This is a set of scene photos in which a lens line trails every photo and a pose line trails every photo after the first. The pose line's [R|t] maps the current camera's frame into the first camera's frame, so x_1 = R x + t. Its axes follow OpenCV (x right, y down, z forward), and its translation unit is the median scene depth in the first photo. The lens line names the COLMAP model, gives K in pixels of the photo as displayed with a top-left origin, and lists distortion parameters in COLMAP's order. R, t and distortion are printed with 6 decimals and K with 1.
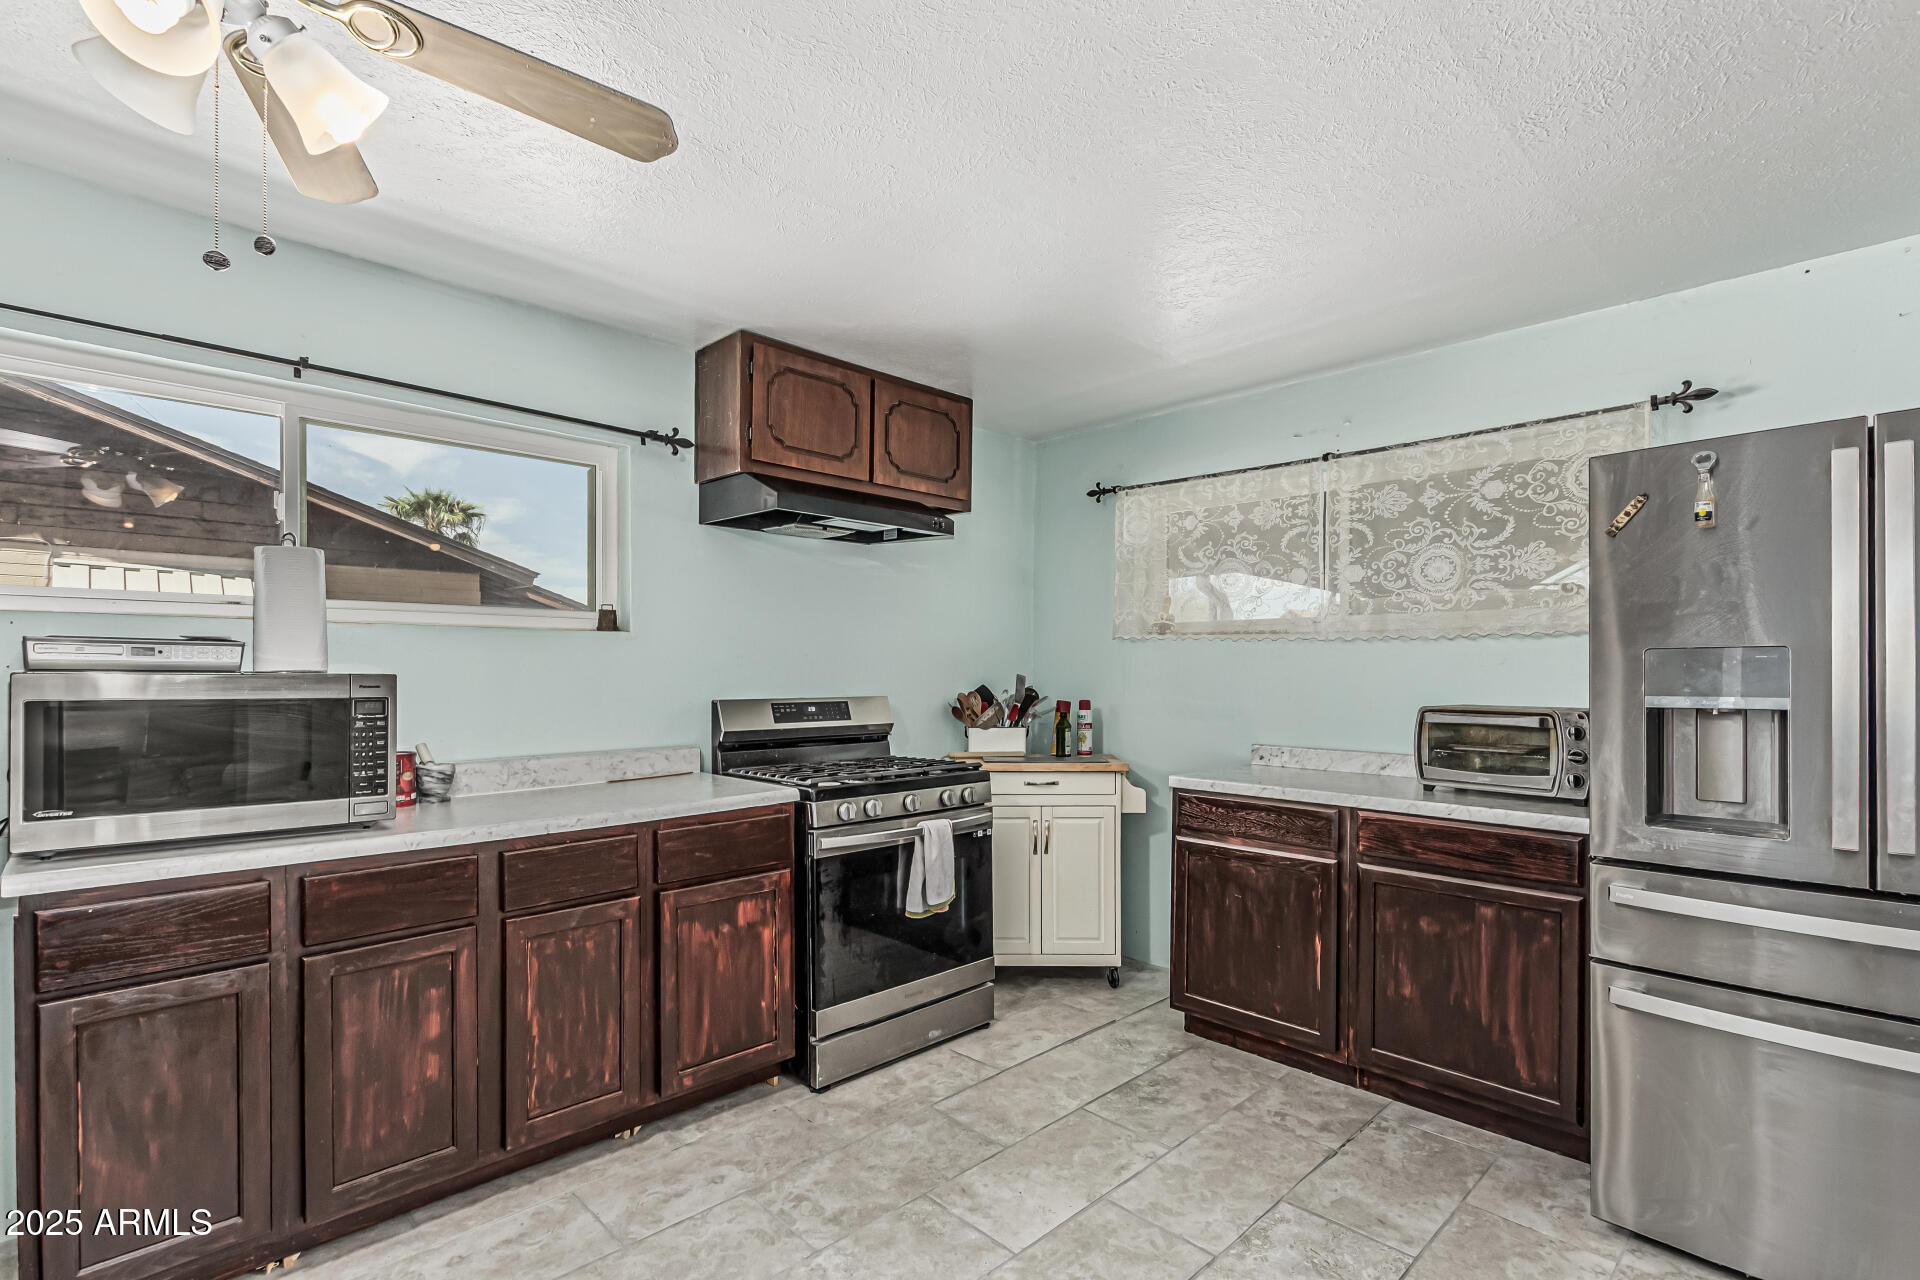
lens RADIAL K [[881.6, 0, 945.2], [0, 881.6, 678.4], [0, 0, 1]] dist [0.004837, -0.000660]
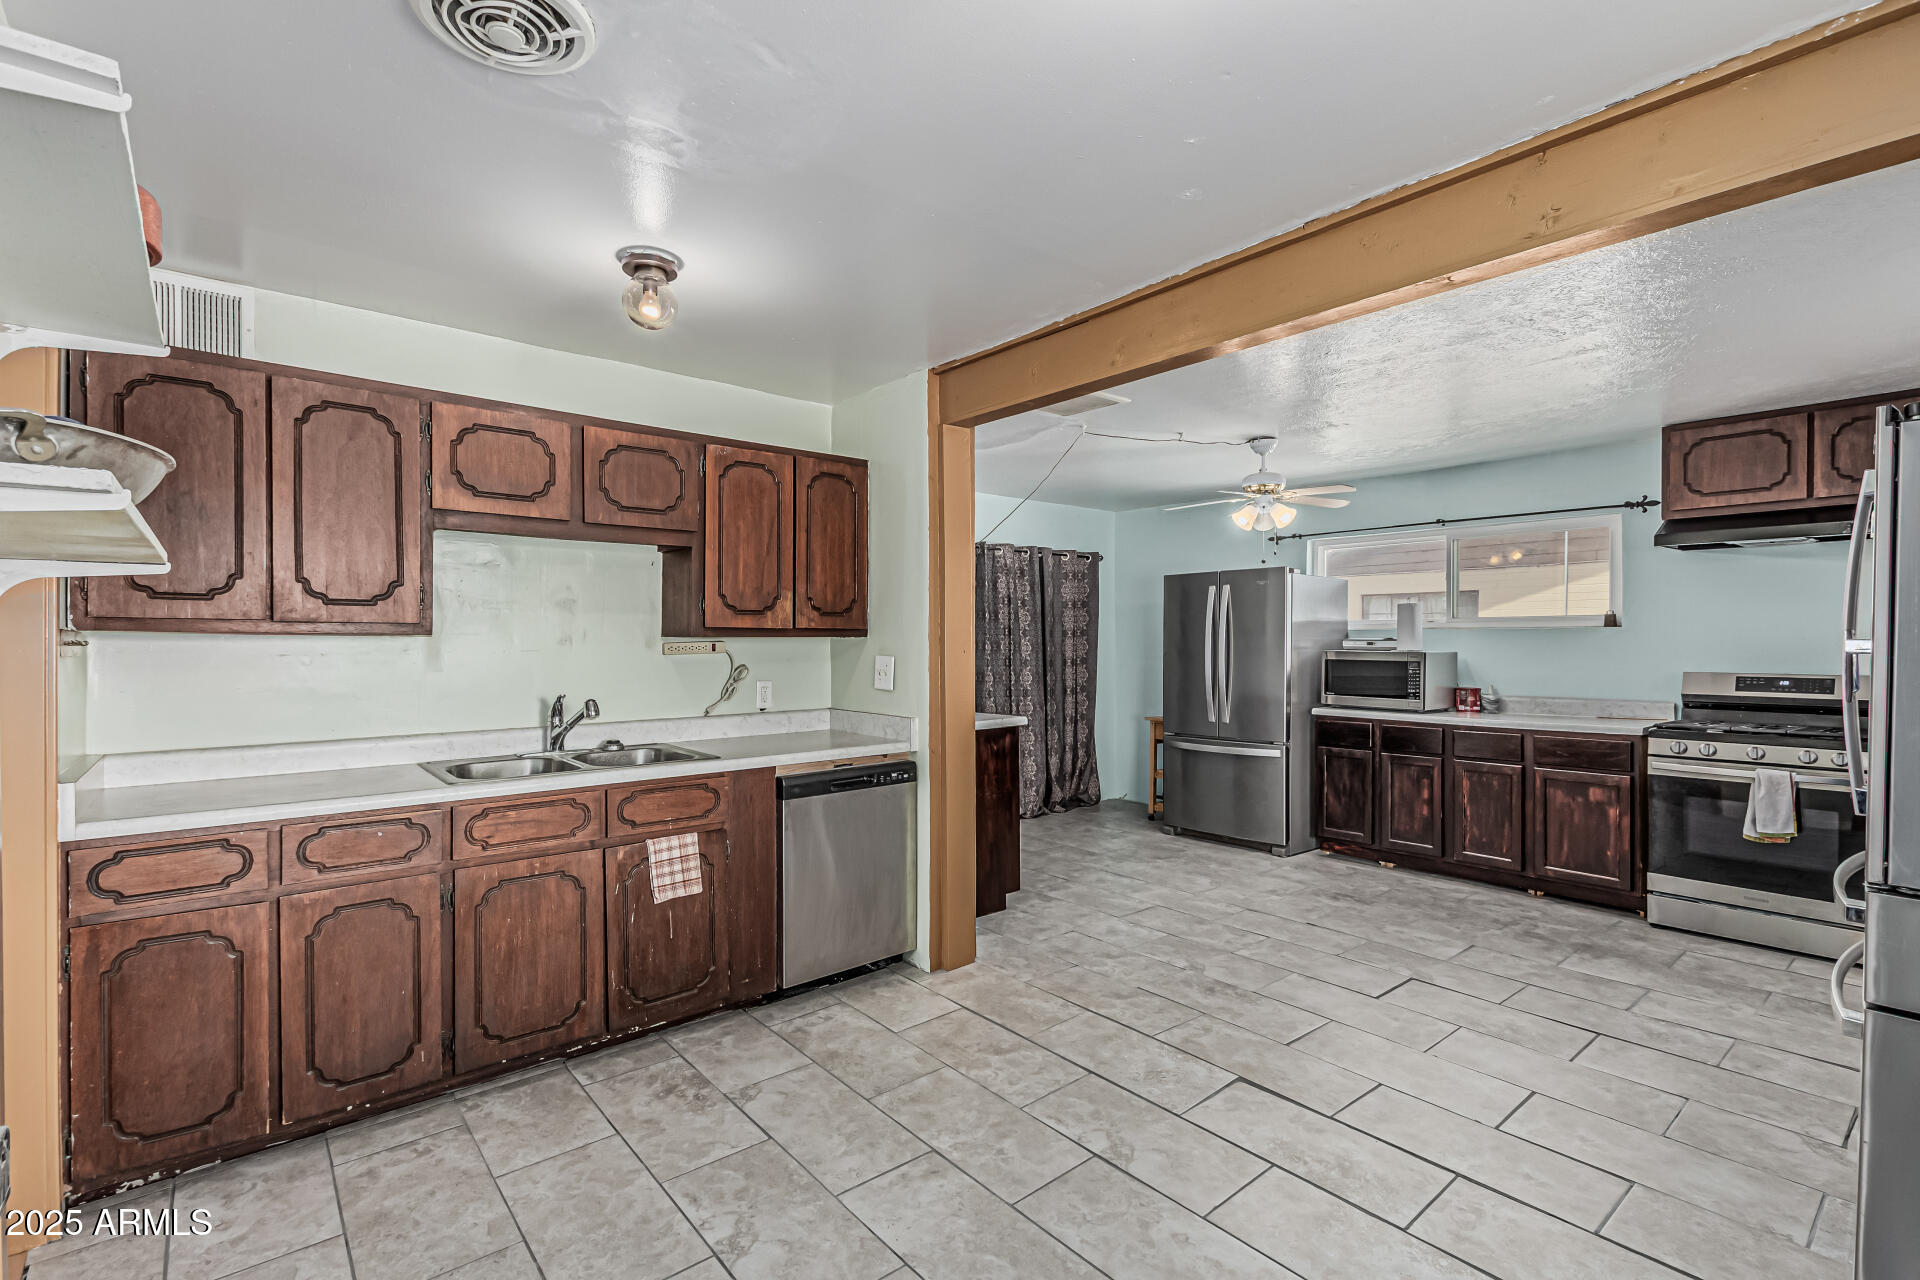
lens RADIAL K [[881.6, 0, 956.1], [0, 881.6, 642.5], [0, 0, 1]] dist [0.004837, -0.000660]
pose [[-0.079489, 0.000551, -0.996836, 1.606518], [-0.007172, 0.999974, 0.001124, -0.021357], [0.996810, 0.007239, -0.079482, -0.098602]]
